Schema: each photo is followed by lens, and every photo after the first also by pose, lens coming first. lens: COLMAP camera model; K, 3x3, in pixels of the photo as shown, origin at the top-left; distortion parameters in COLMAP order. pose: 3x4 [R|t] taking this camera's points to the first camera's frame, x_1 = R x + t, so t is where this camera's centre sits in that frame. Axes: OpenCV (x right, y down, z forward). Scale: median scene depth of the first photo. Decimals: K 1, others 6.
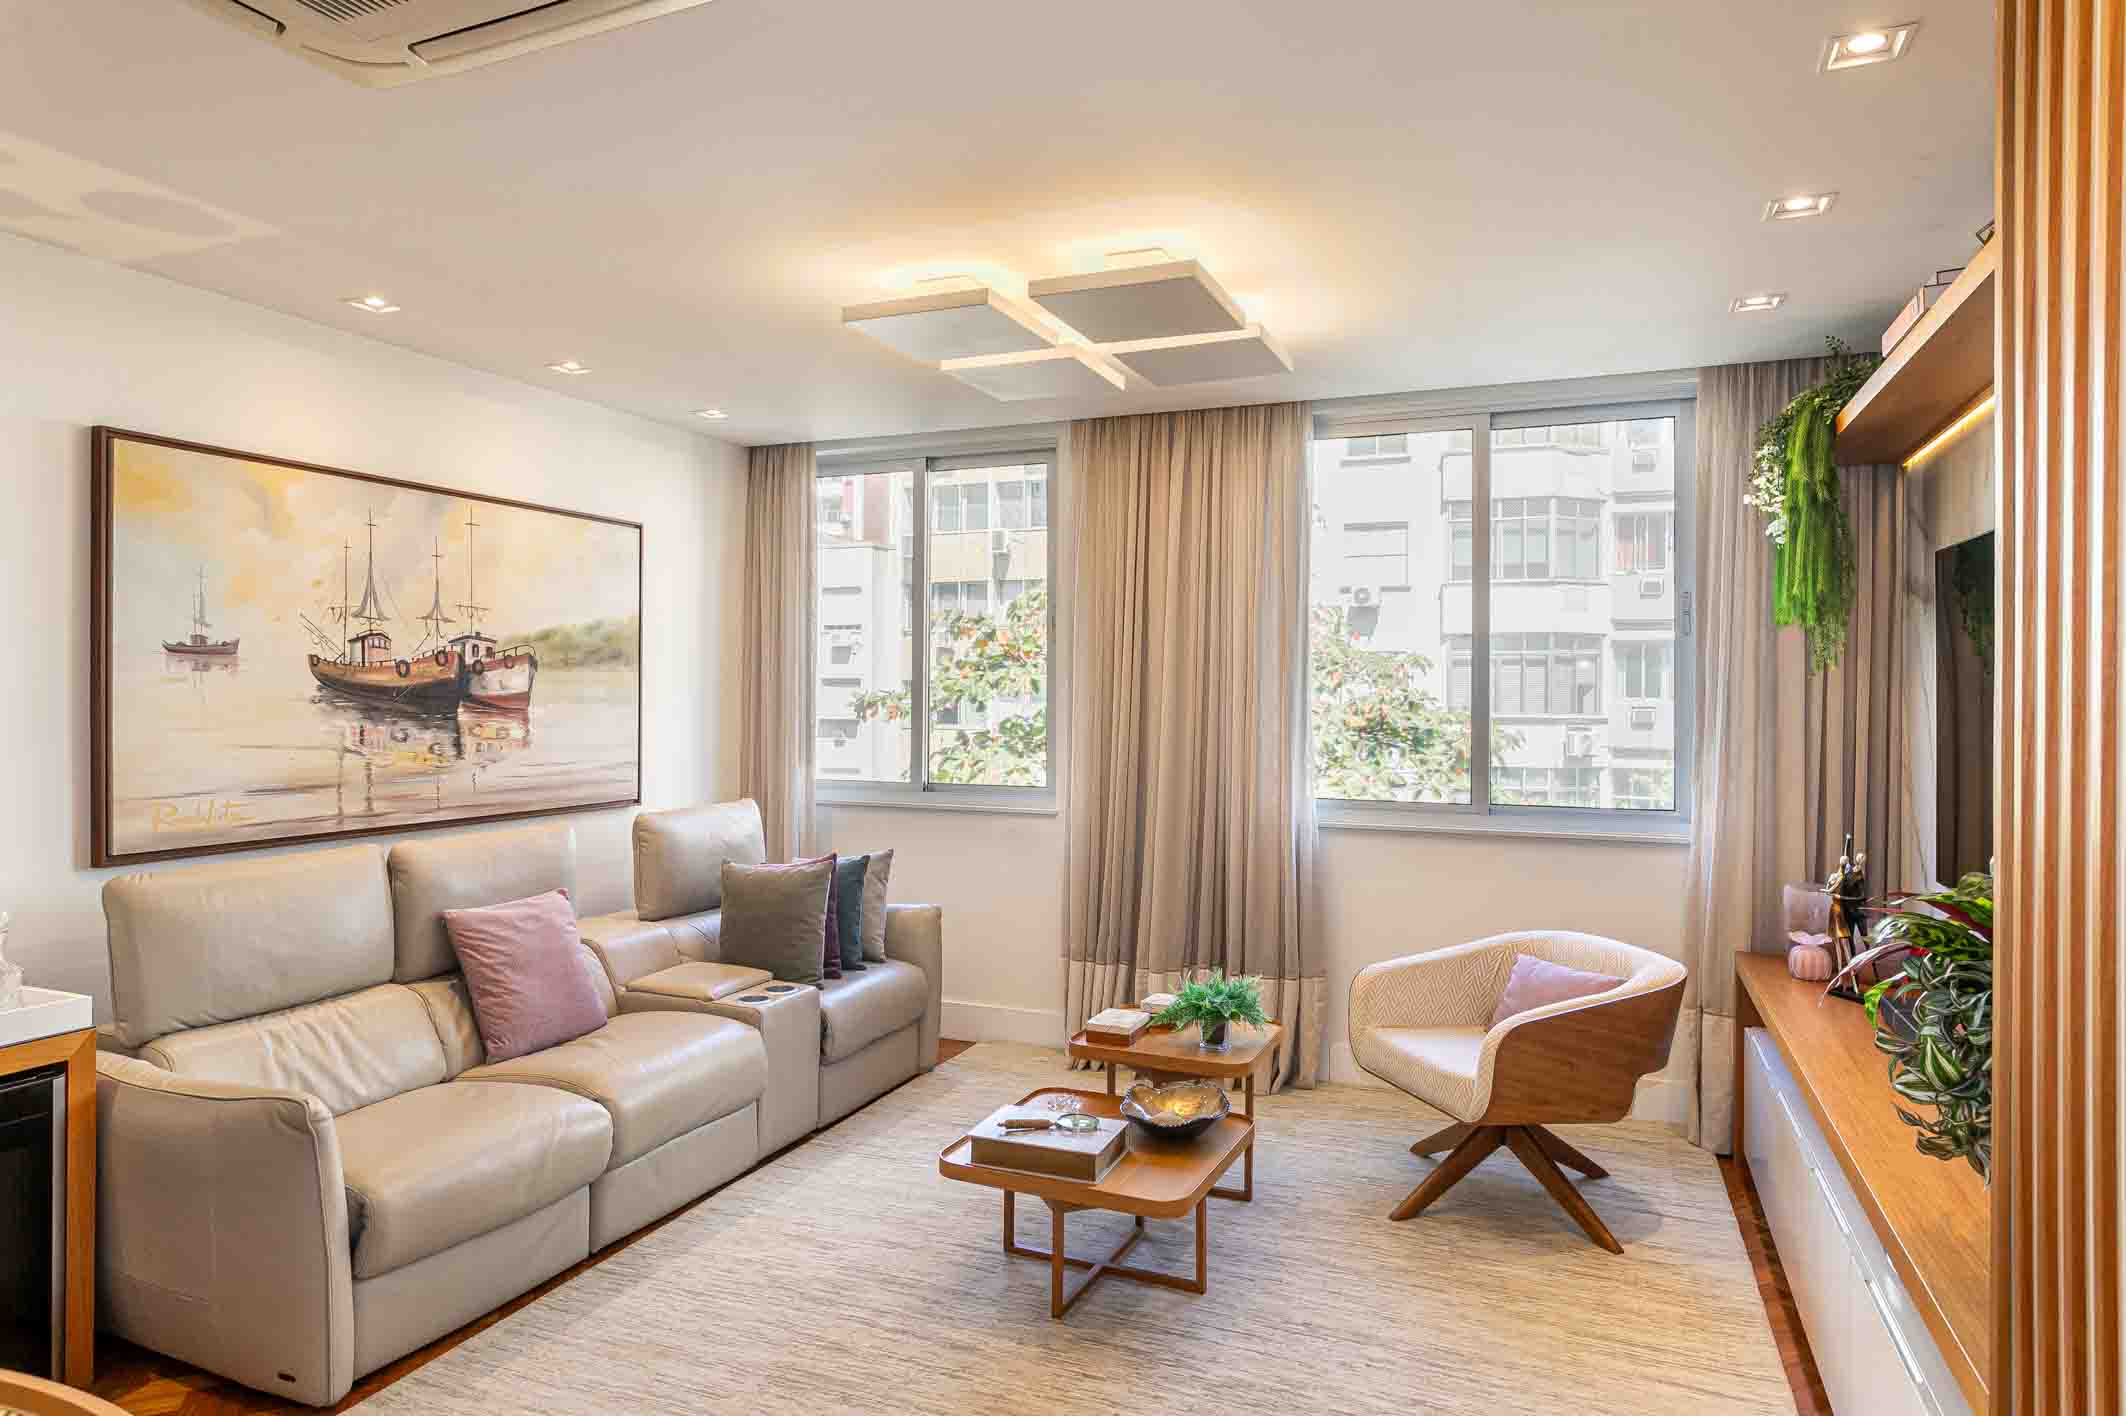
lens RADIAL K [[1244.3, 0, 1068.8], [0, 1244.3, 706.2], [0, 0, 1]] dist [0.001763, 0.002097]
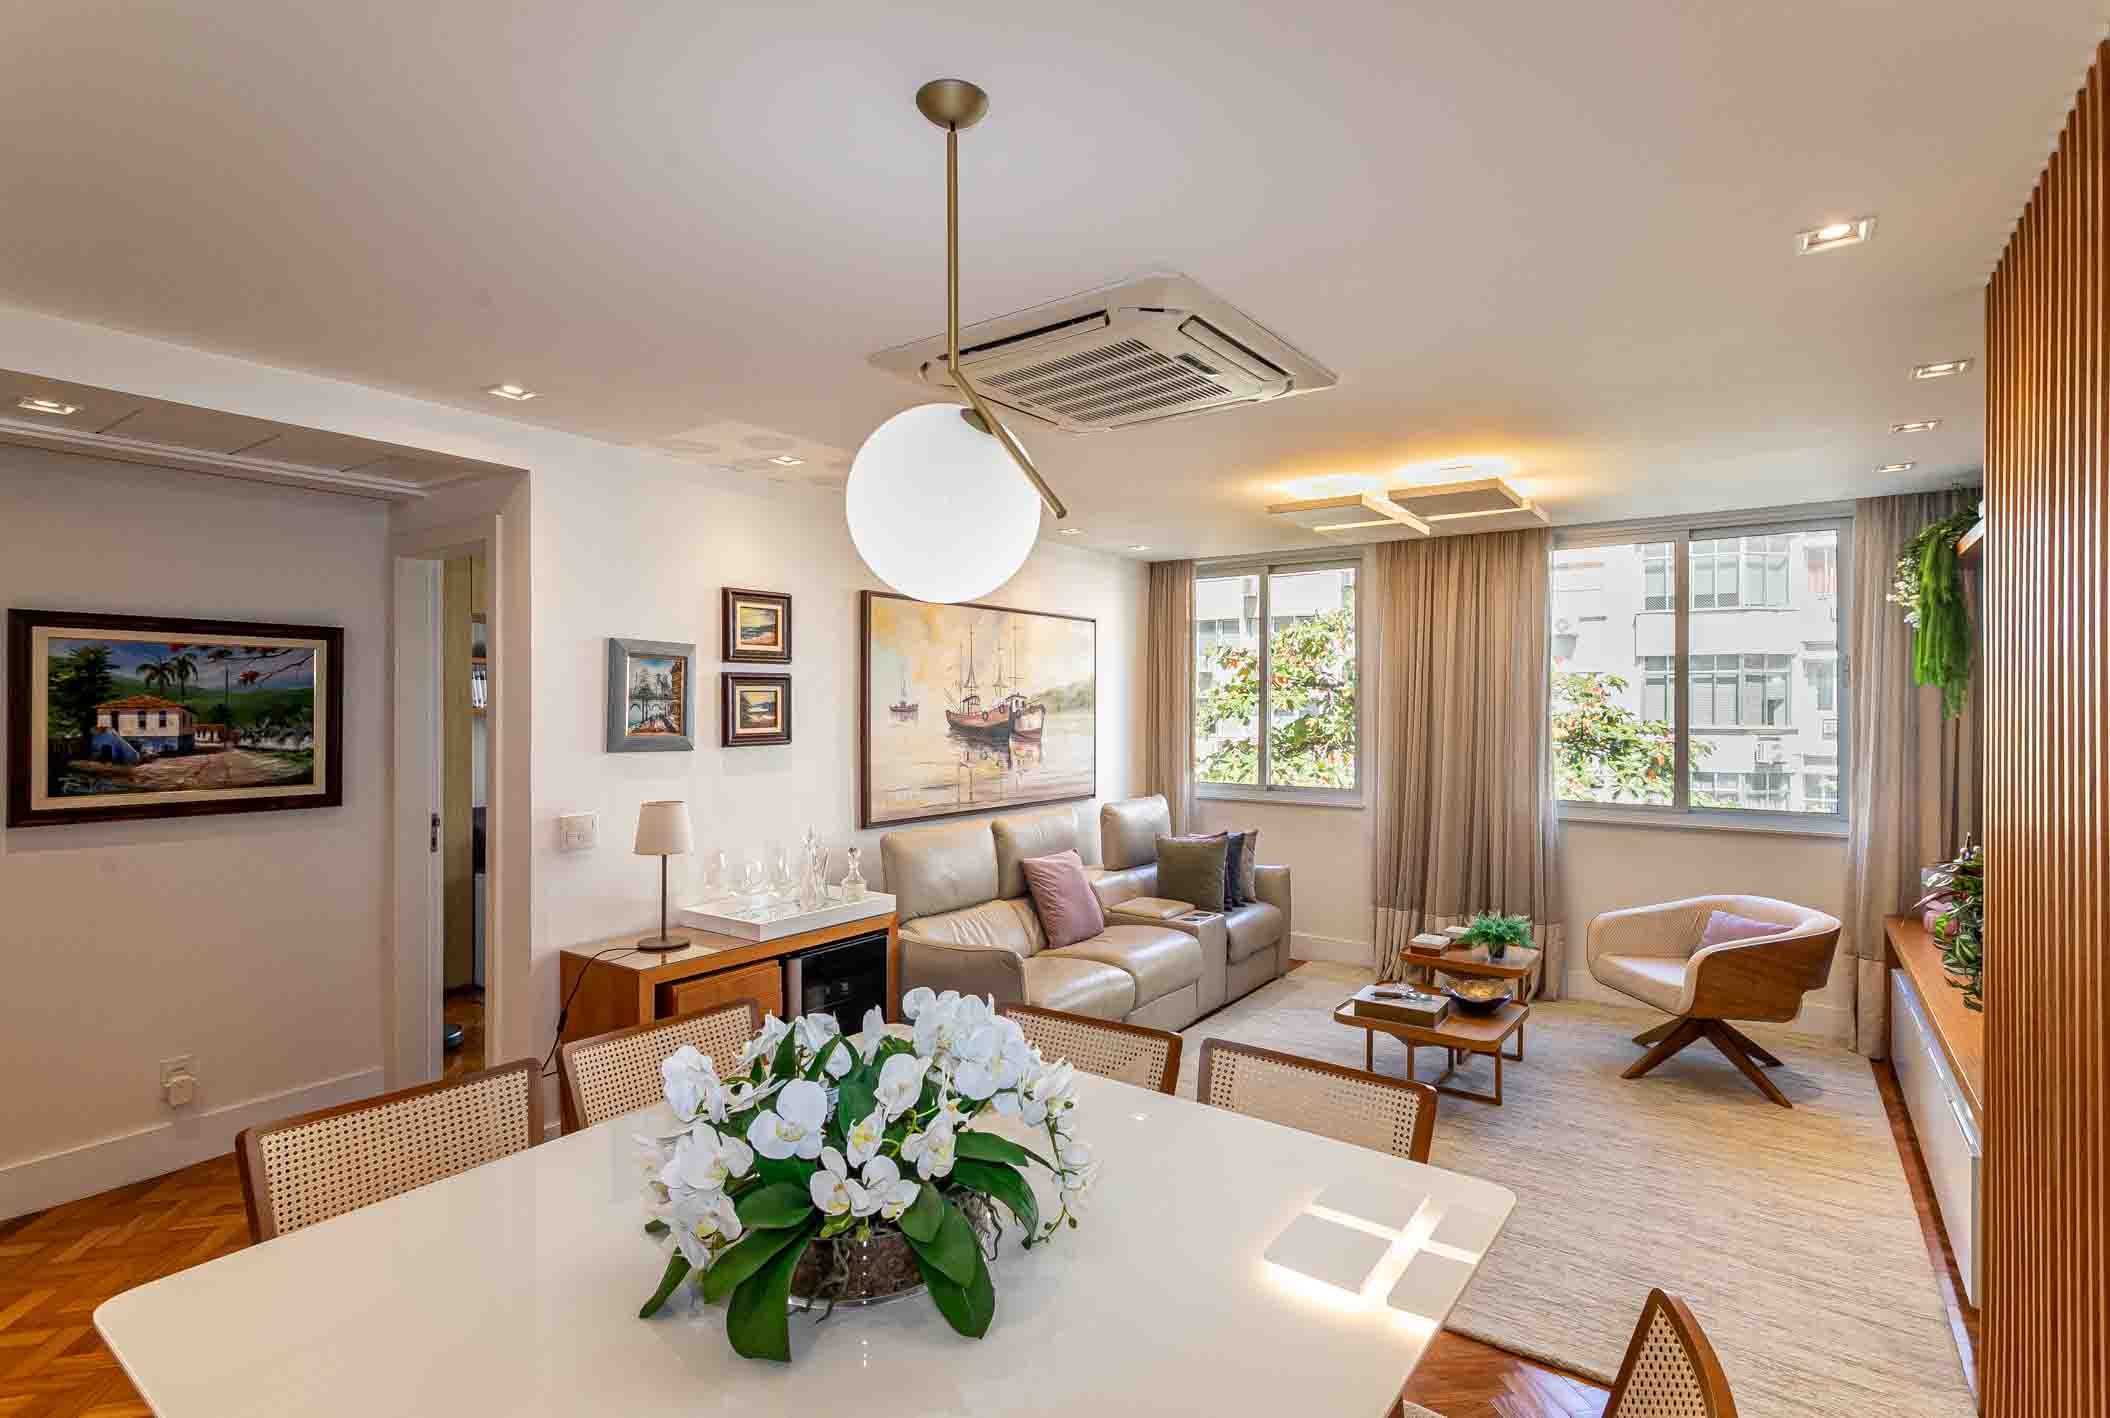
lens RADIAL K [[1010.1, 0, 1084.5], [0, 1010.1, 711.3], [0, 0, 1]] dist [0.009567, -0.000091]
pose [[0.978871, -0.002139, -0.204466, -0.117058], [0.001226, 0.999989, -0.004594, -0.029723], [0.204474, 0.004246, 0.978863, -0.317140]]
